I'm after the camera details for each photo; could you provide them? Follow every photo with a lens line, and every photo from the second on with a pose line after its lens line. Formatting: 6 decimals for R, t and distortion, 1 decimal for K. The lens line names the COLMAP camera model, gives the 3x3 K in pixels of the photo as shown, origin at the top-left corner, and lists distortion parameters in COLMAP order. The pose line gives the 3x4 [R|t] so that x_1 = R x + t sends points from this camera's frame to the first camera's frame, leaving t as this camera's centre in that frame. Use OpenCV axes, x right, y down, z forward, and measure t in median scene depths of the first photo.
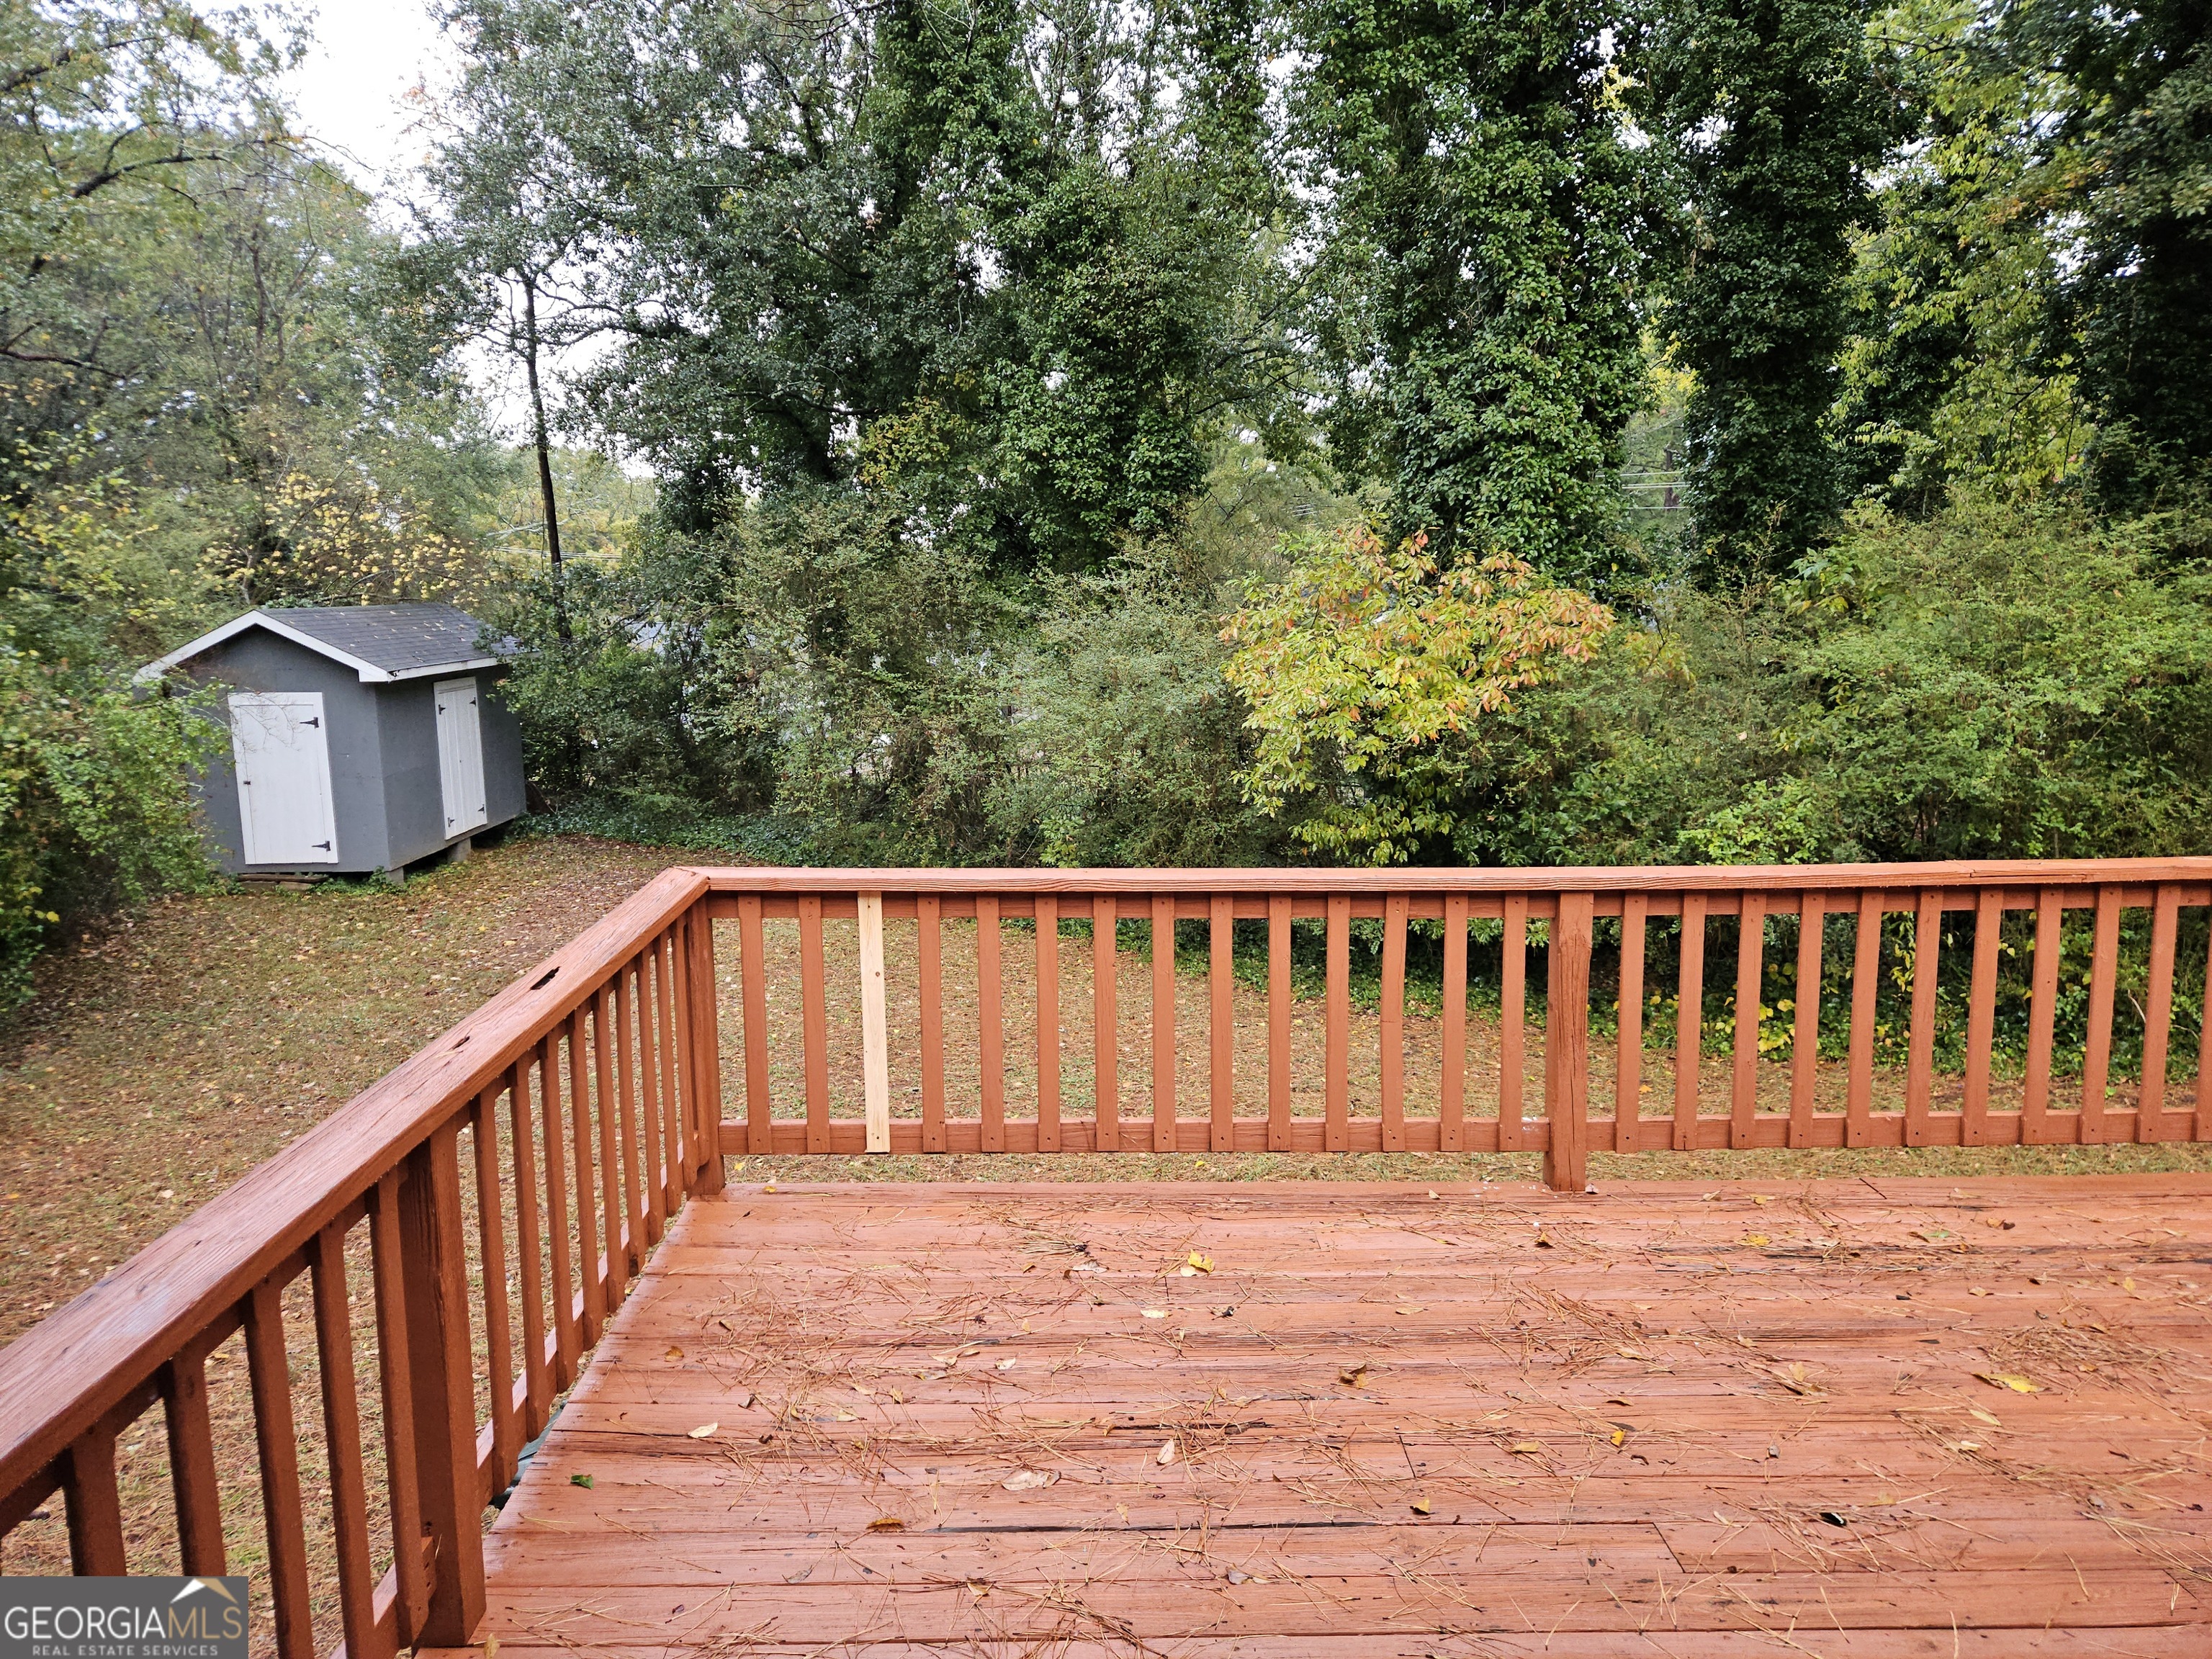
lens RADIAL K [[1468.2, 0, 1097.0], [0, 1468.2, 822.4], [0, 0, 1]] dist [0.056237, 0.000375]
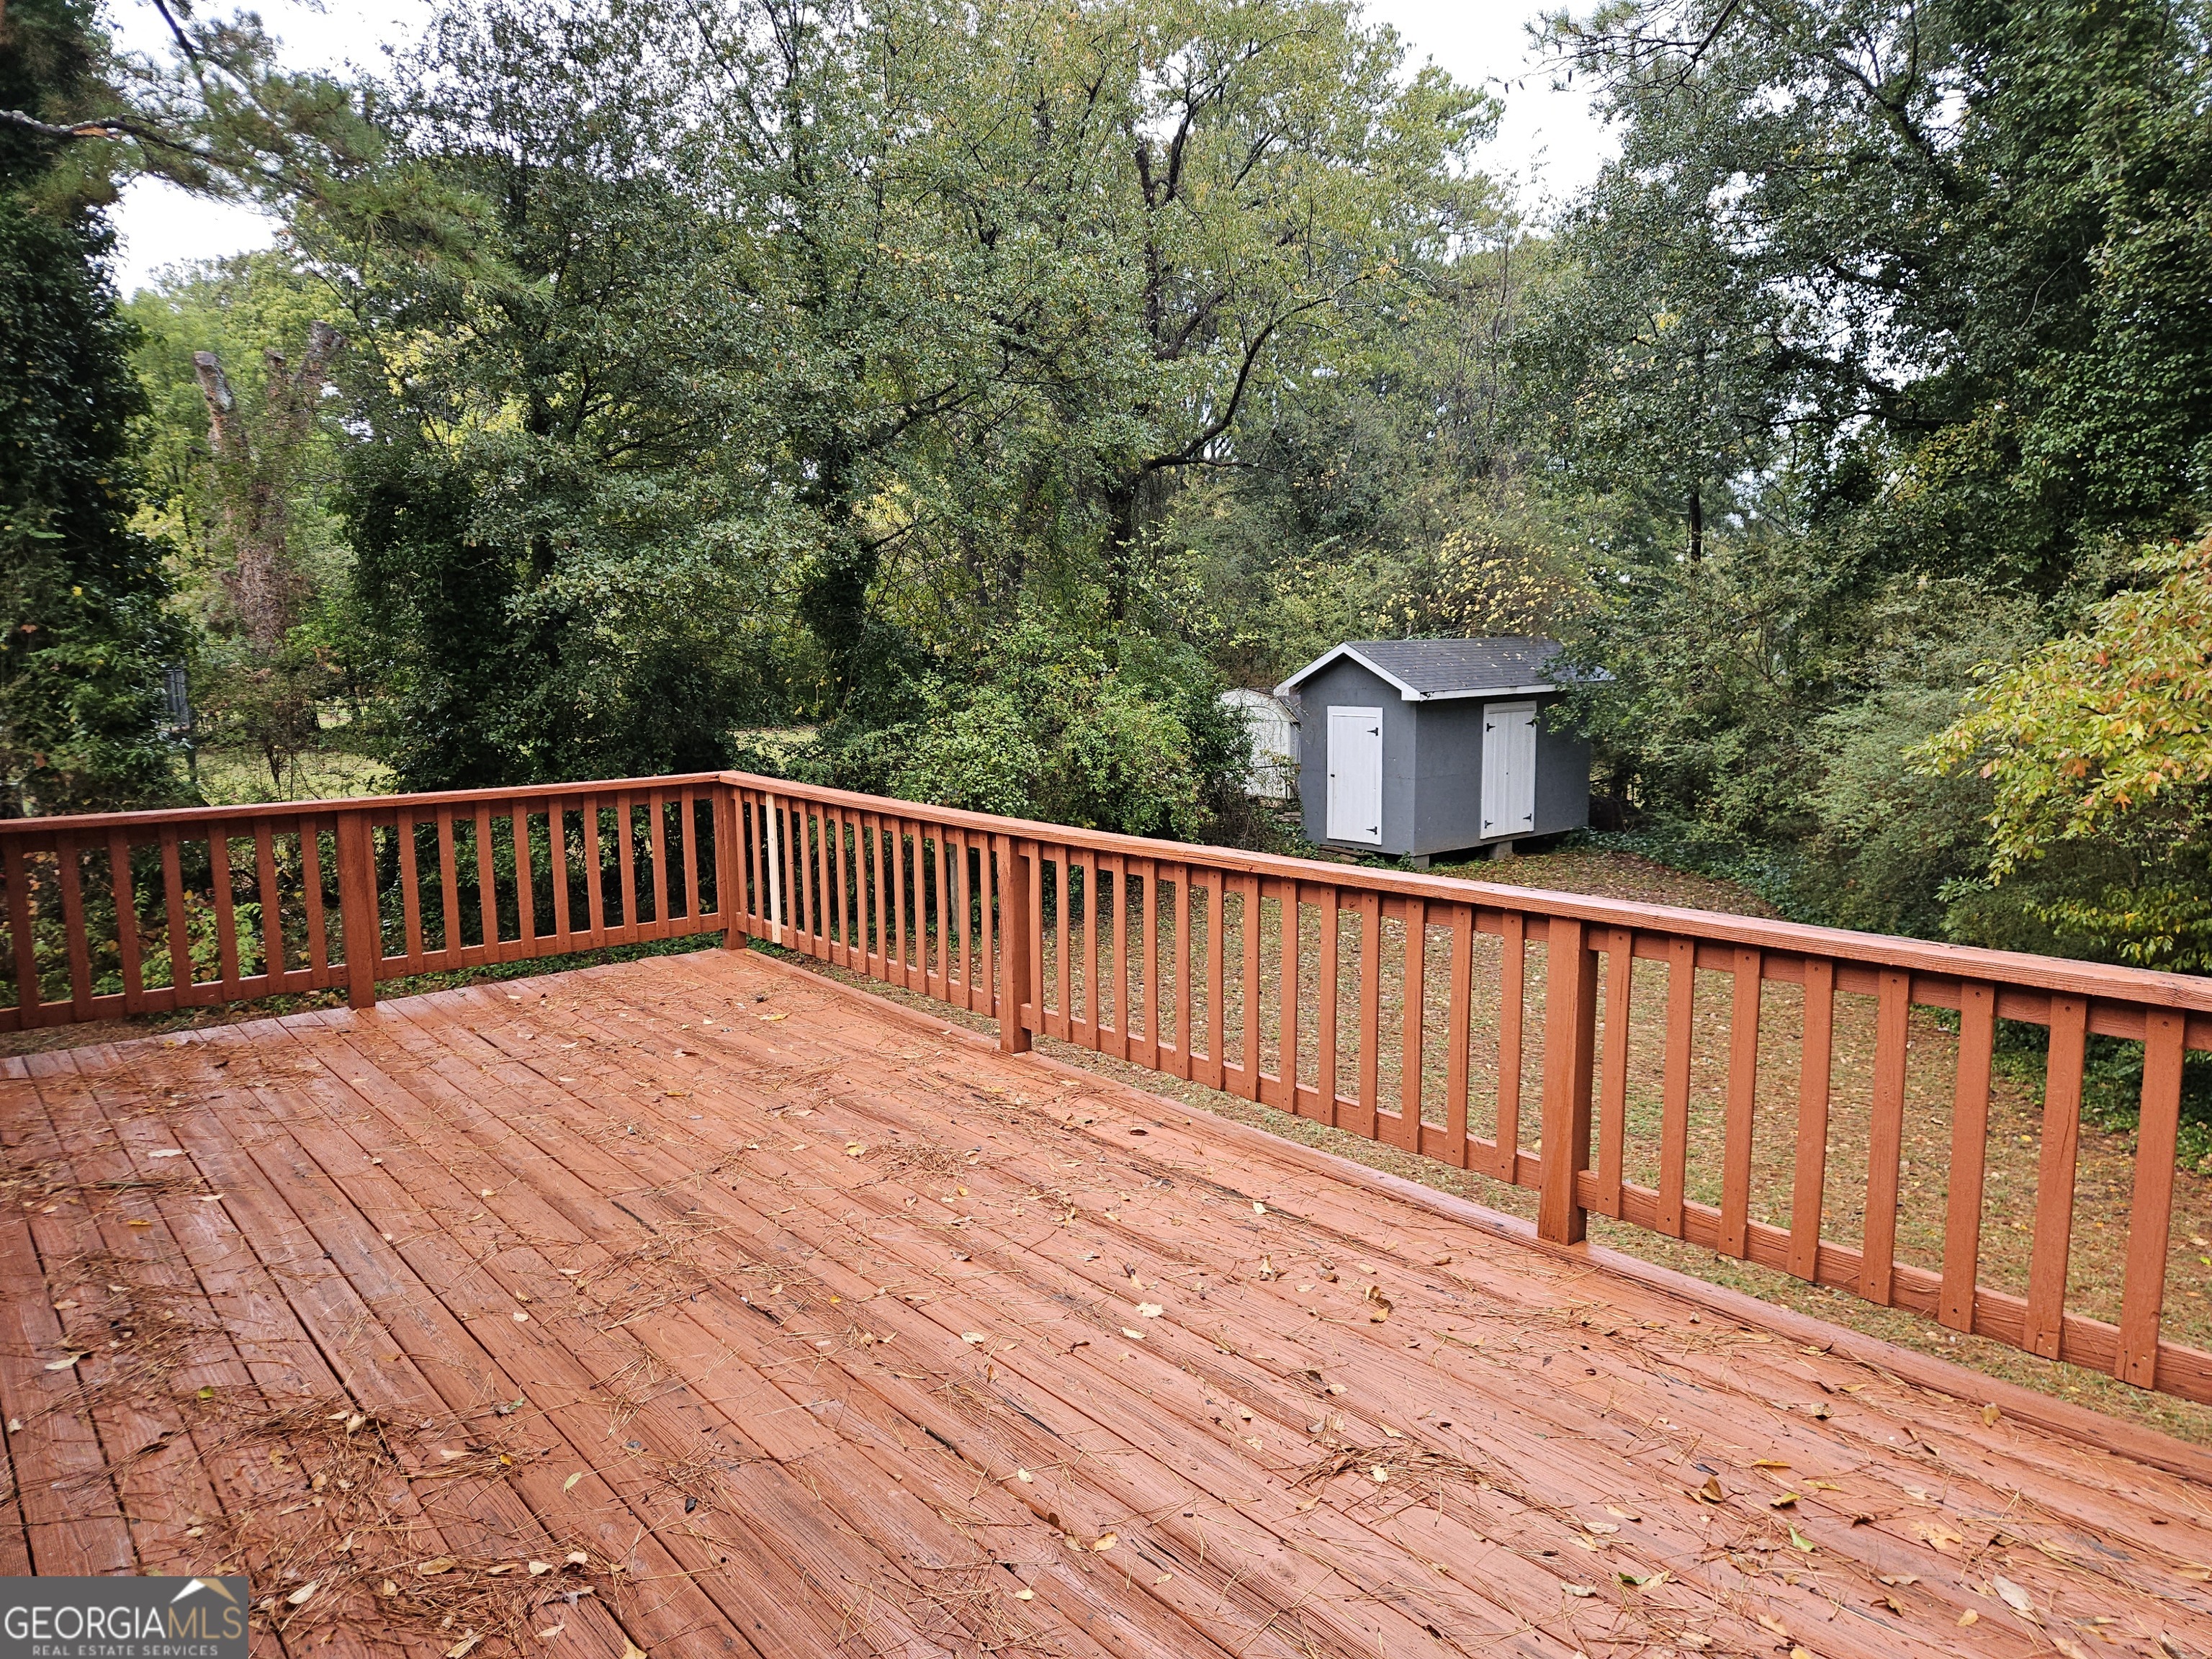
lens RADIAL K [[1500.5, 0, 1109.0], [0, 1500.5, 789.3], [0, 0, 1]] dist [0.106990, -0.000202]
pose [[0.624173, 0.086530, -0.776480, 0.453339], [-0.123033, 0.992334, 0.011685, -0.008152], [0.771538, 0.088239, 0.630034, 0.047896]]
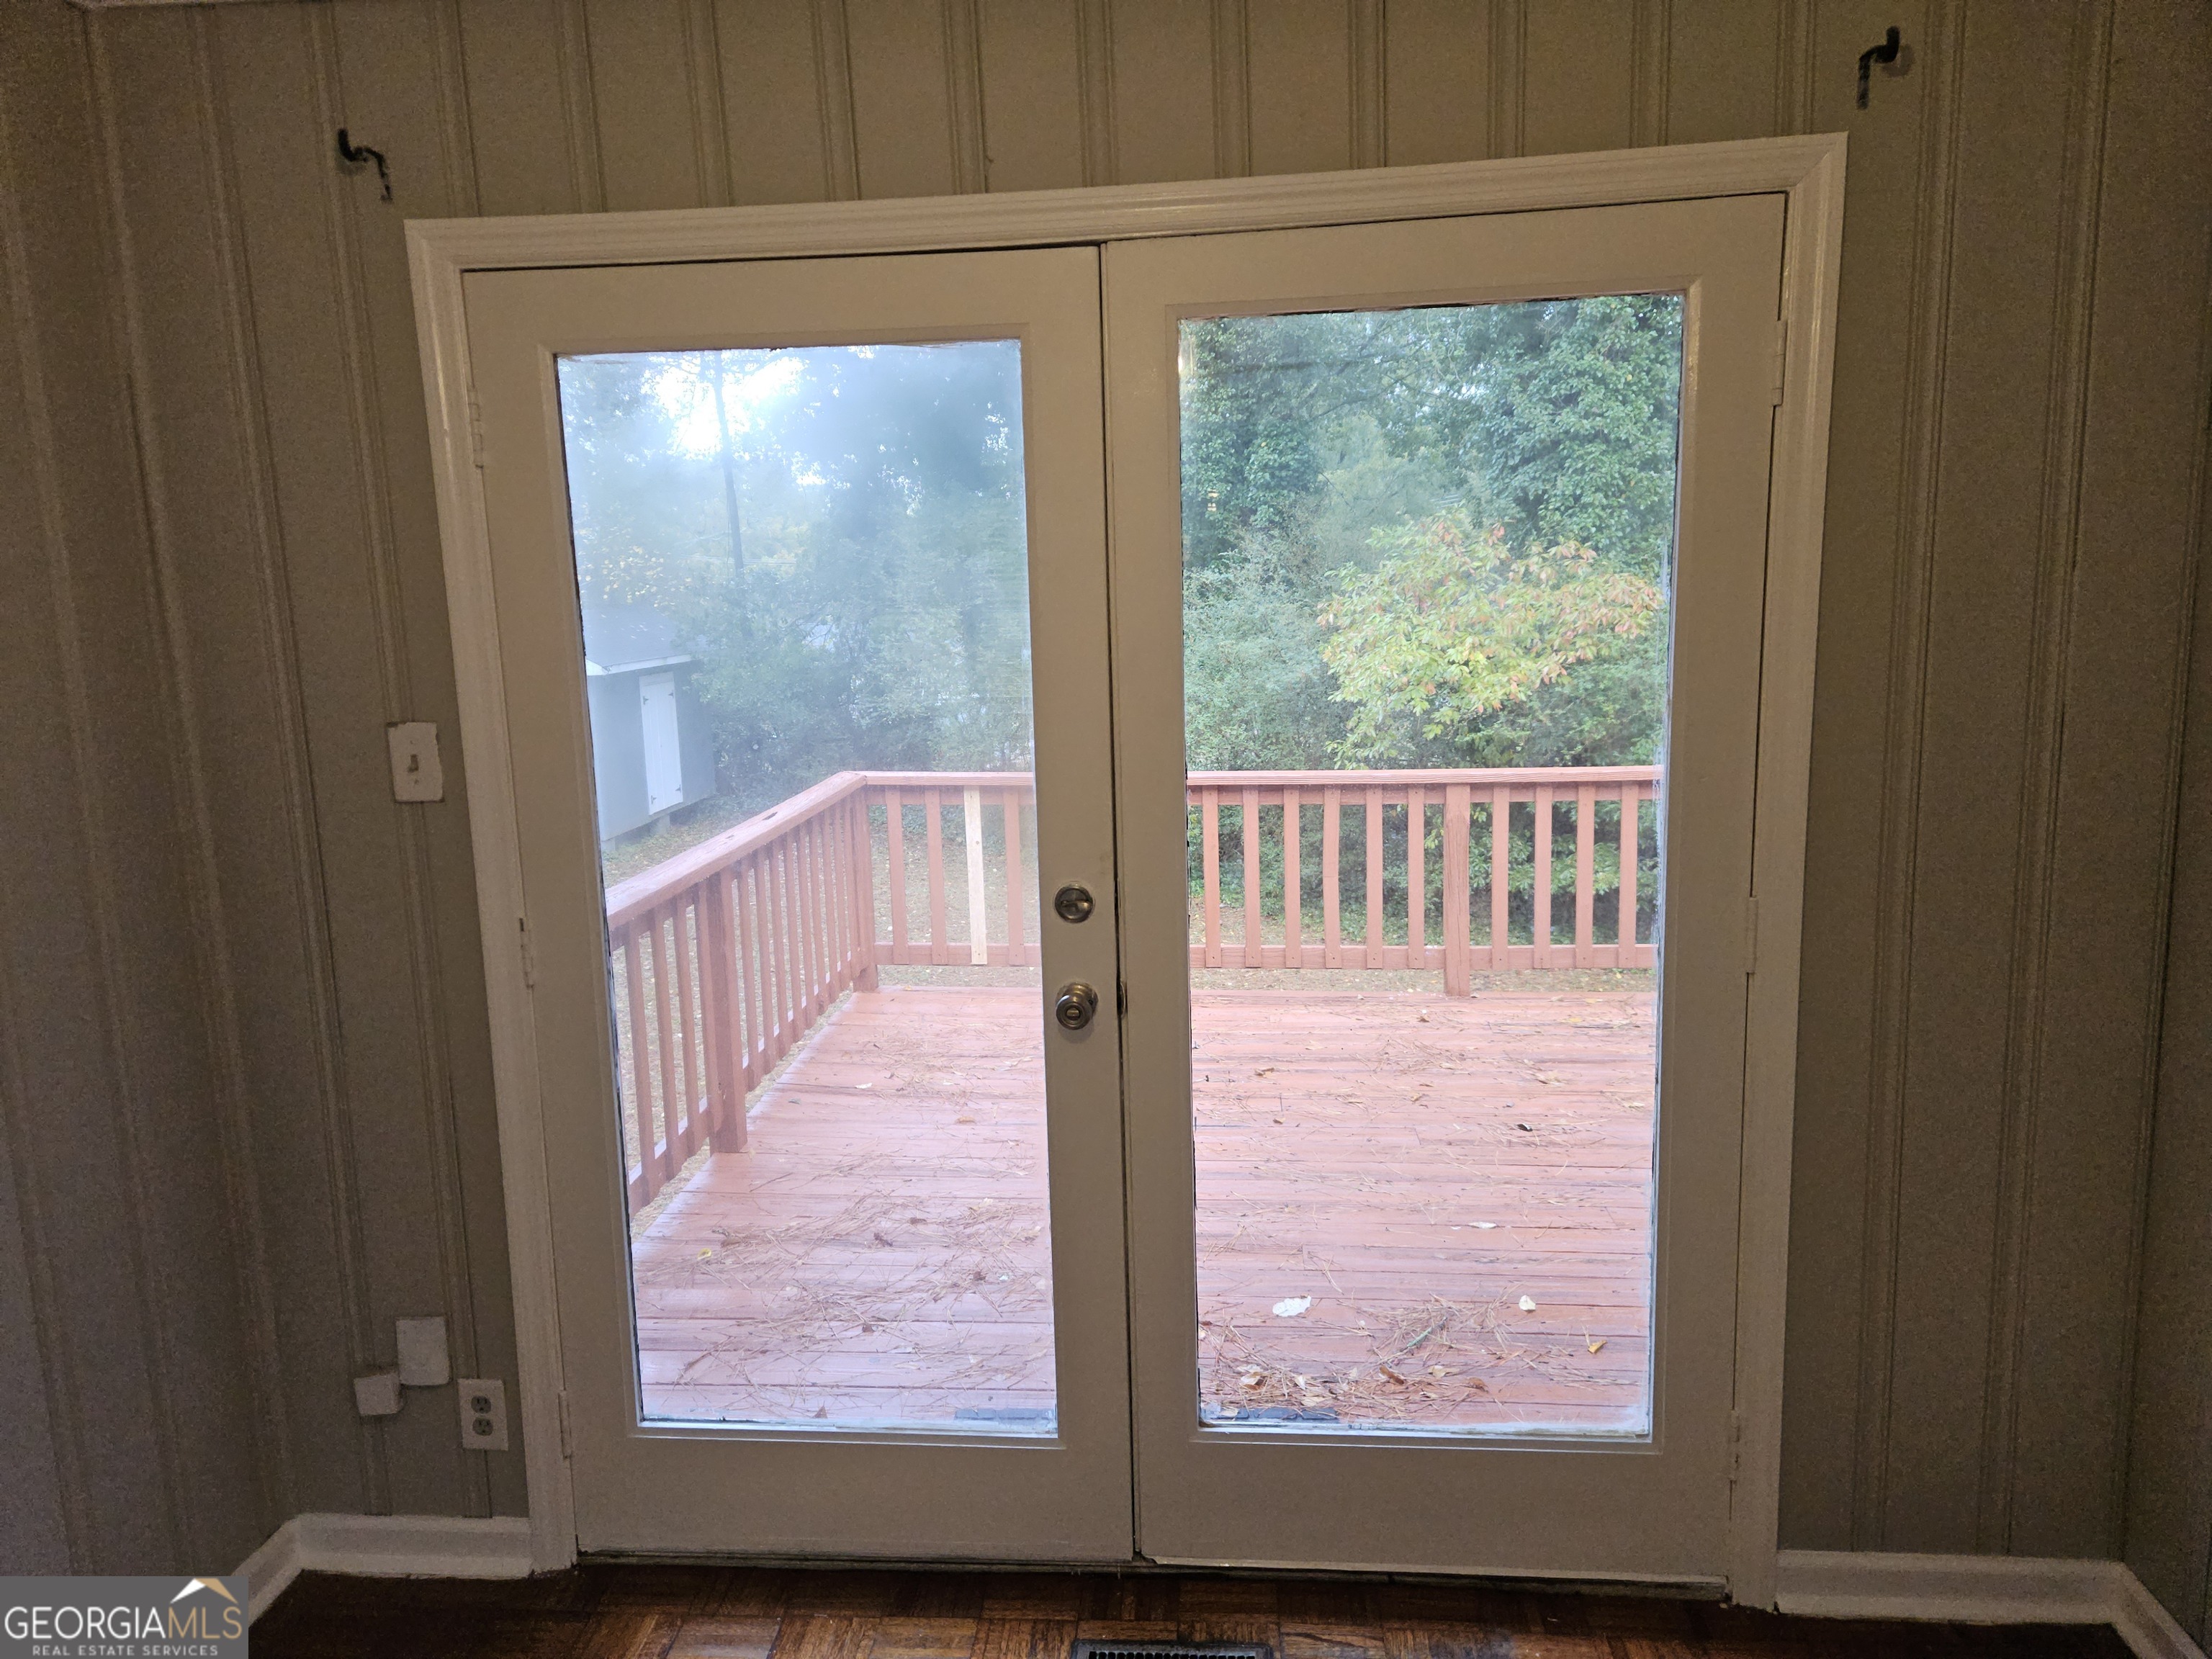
lens RADIAL K [[1475.9, 0, 1106.0], [0, 1475.9, 829.5], [0, 0, 1]] dist [0.046660, 0.000222]
pose [[0.994640, -0.001588, -0.103385, 0.039871], [0.002260, 0.999977, 0.006381, 0.024201], [0.103372, -0.006580, 0.994621, -0.139125]]
